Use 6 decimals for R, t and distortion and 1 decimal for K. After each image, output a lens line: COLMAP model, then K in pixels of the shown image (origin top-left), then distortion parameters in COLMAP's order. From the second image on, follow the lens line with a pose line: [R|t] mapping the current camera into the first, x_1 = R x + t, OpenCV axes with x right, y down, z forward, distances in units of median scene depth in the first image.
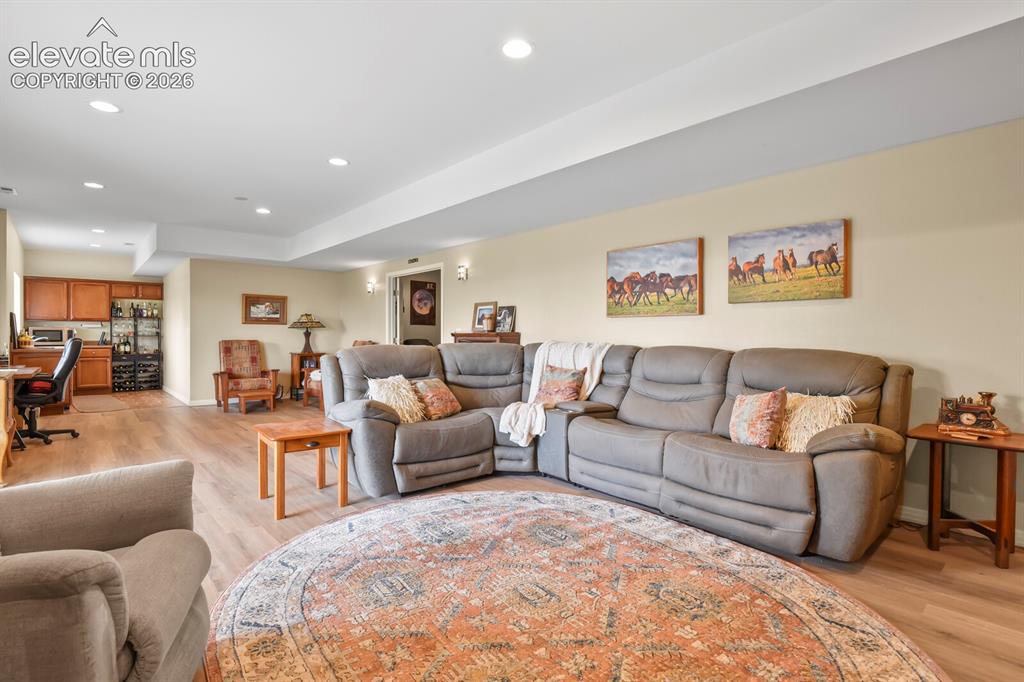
lens RADIAL K [[495.0, 0, 517.3], [0, 495.0, 337.8], [0, 0, 1]] dist [-0.017834, -0.001907]
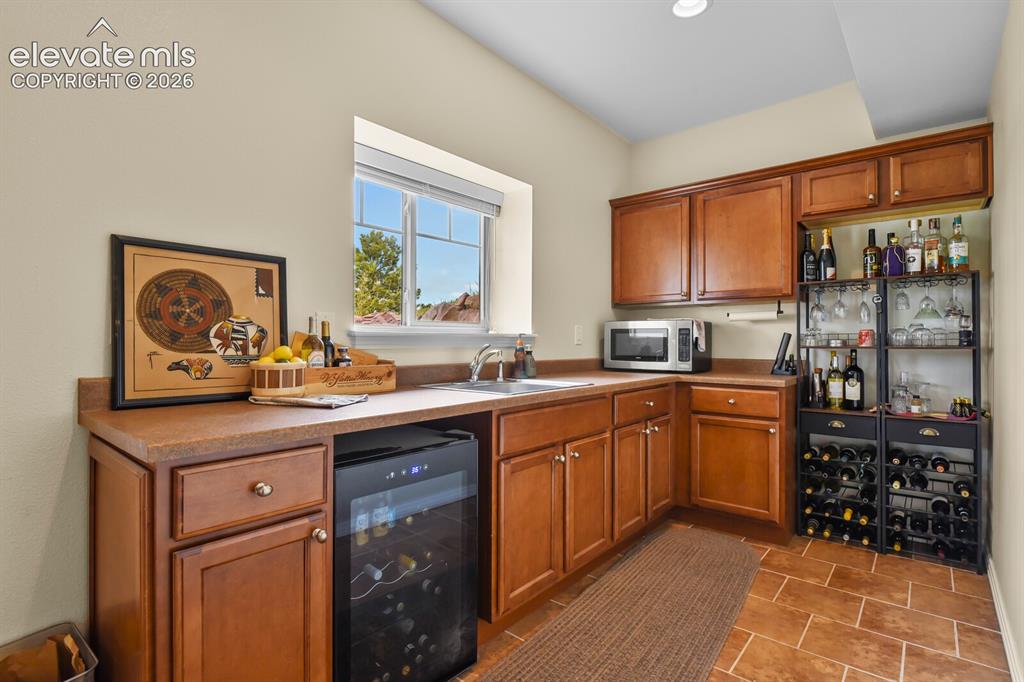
lens RADIAL K [[495.0, 0, 517.3], [0, 495.0, 337.8], [0, 0, 1]] dist [-0.017834, -0.001907]
pose [[0.157067, -0.008901, -0.987548, -0.600567], [-0.006462, 0.999929, -0.010040, -0.005243], [0.987567, 0.007959, 0.156999, 0.838672]]
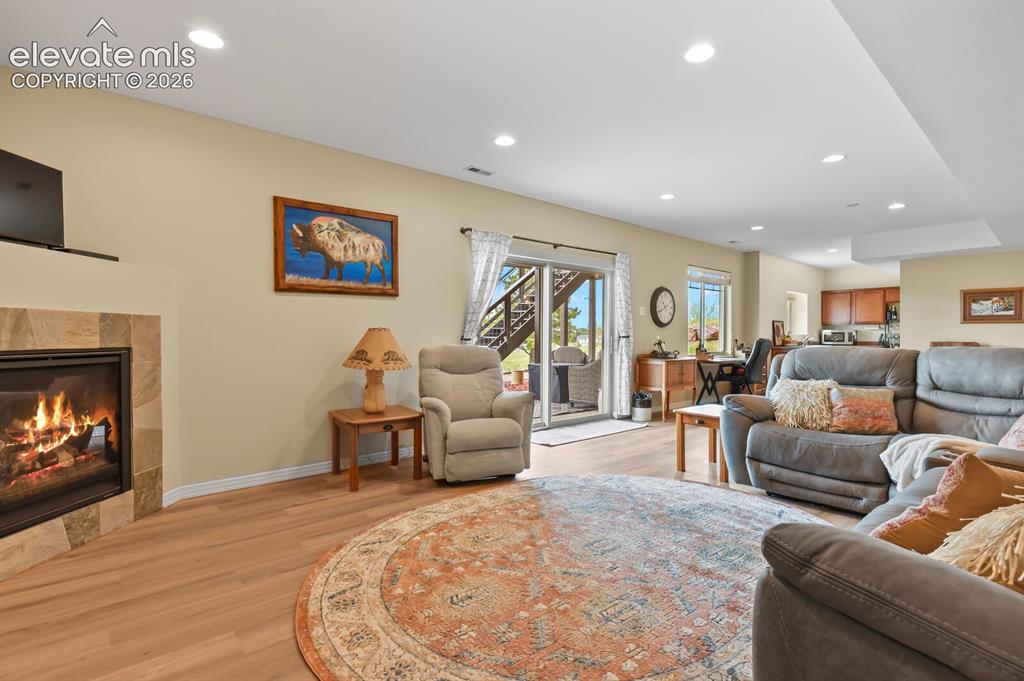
lens RADIAL K [[495.0, 0, 517.3], [0, 495.0, 337.3], [0, 0, 1]] dist [-0.017834, -0.001907]
pose [[-0.004327, 0.000815, -0.999990, 0.299229], [-0.004988, 0.999987, 0.000837, -0.000539], [0.999978, 0.004992, -0.004323, 0.186105]]
